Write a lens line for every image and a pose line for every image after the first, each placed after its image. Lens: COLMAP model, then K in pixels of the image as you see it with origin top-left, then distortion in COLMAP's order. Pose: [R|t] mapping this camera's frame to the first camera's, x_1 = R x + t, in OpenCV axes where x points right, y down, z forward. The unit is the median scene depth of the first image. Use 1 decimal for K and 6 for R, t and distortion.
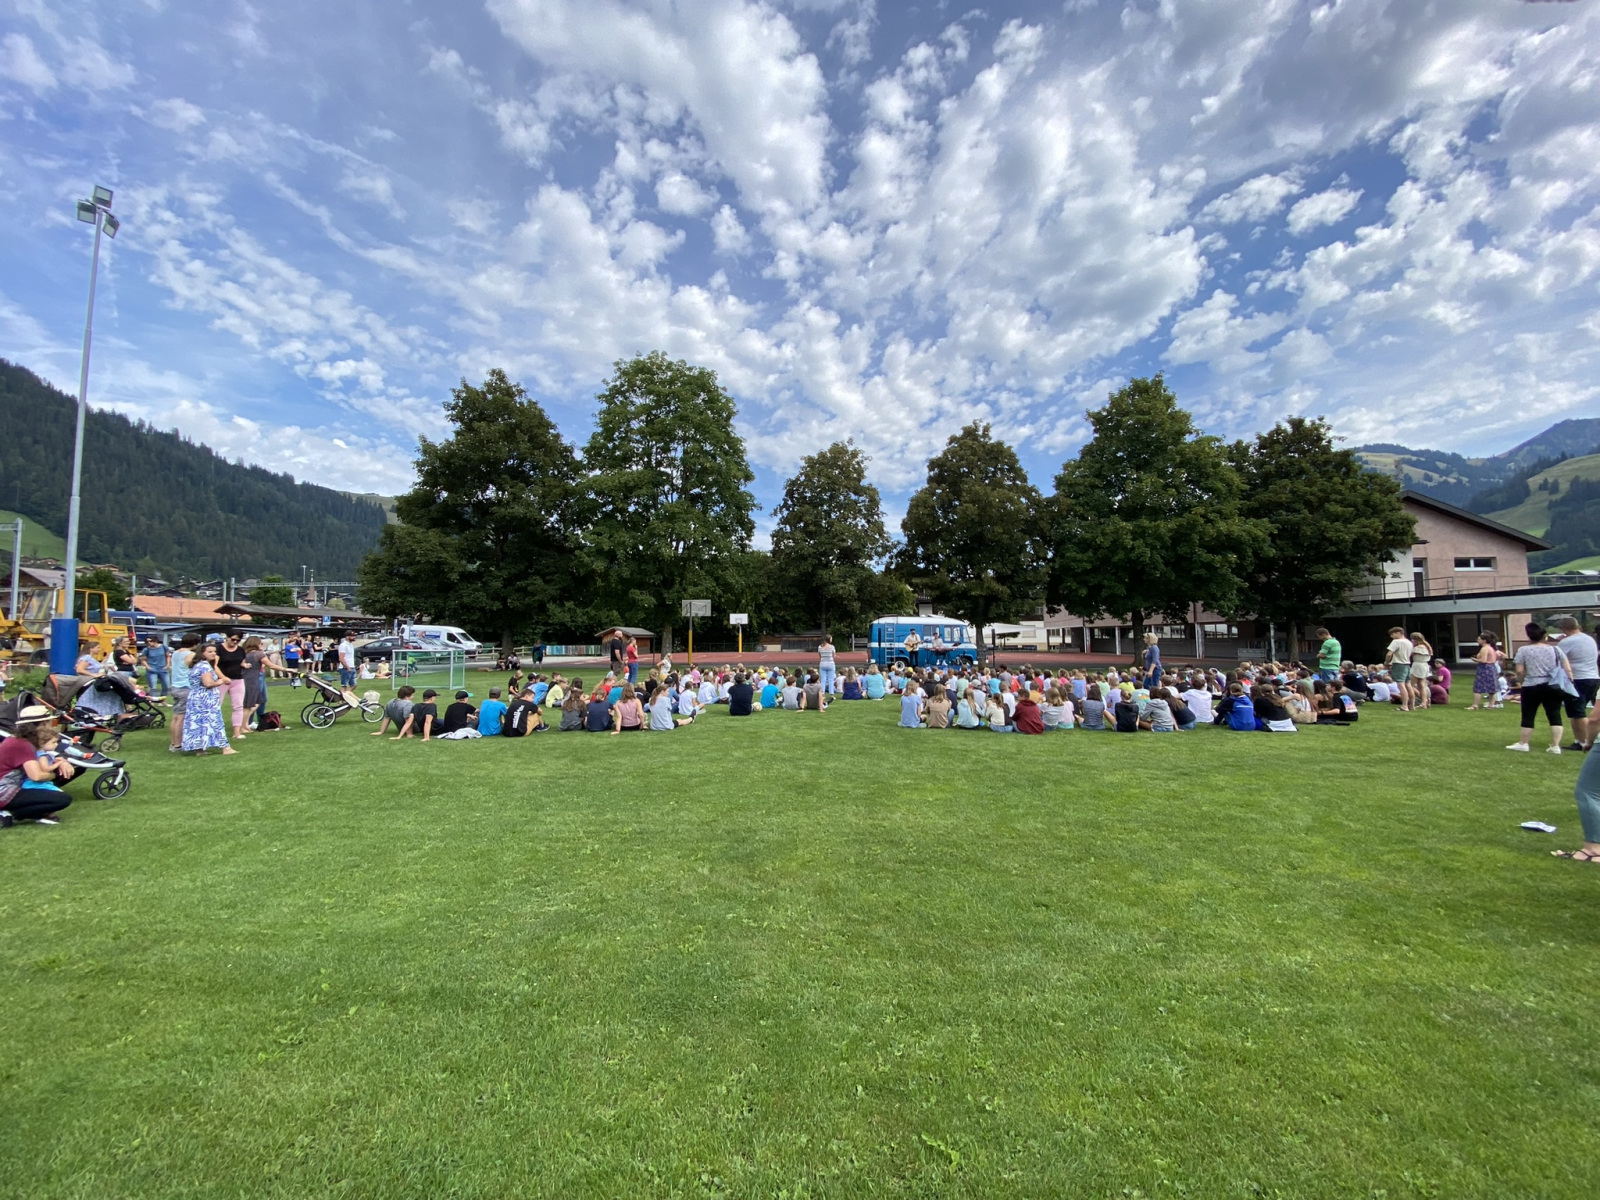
lens RADIAL K [[640.3, 0, 766.8], [0, 640.3, 600.4], [0, 0, 1]] dist [-0.025126, -0.000979]
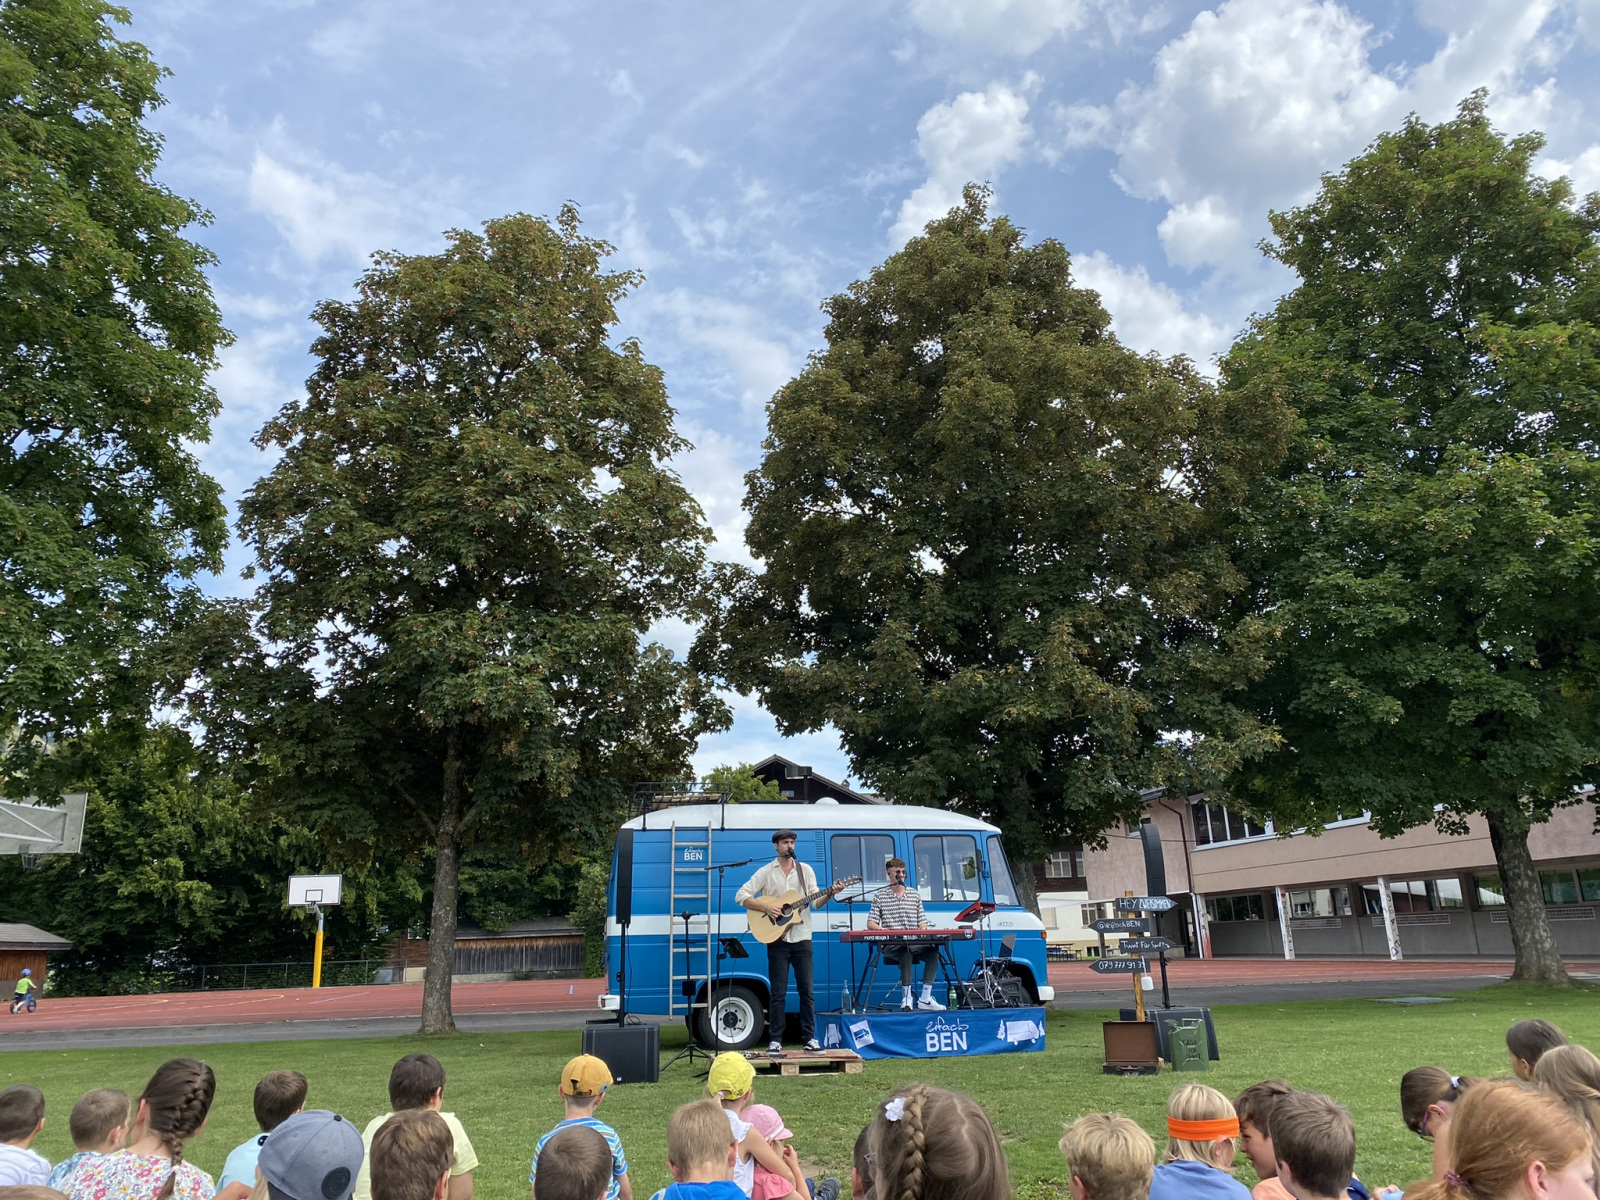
lens RADIAL K [[1220.3, 0, 800.2], [0, 1220.3, 596.4], [0, 0, 1]] dist [0.032482, -0.036064]
pose [[0.971477, 0.037183, 0.234200, 0.122642], [0.015257, 0.975782, -0.218211, 0.050474], [-0.236642, 0.215560, 0.947383, 0.543092]]
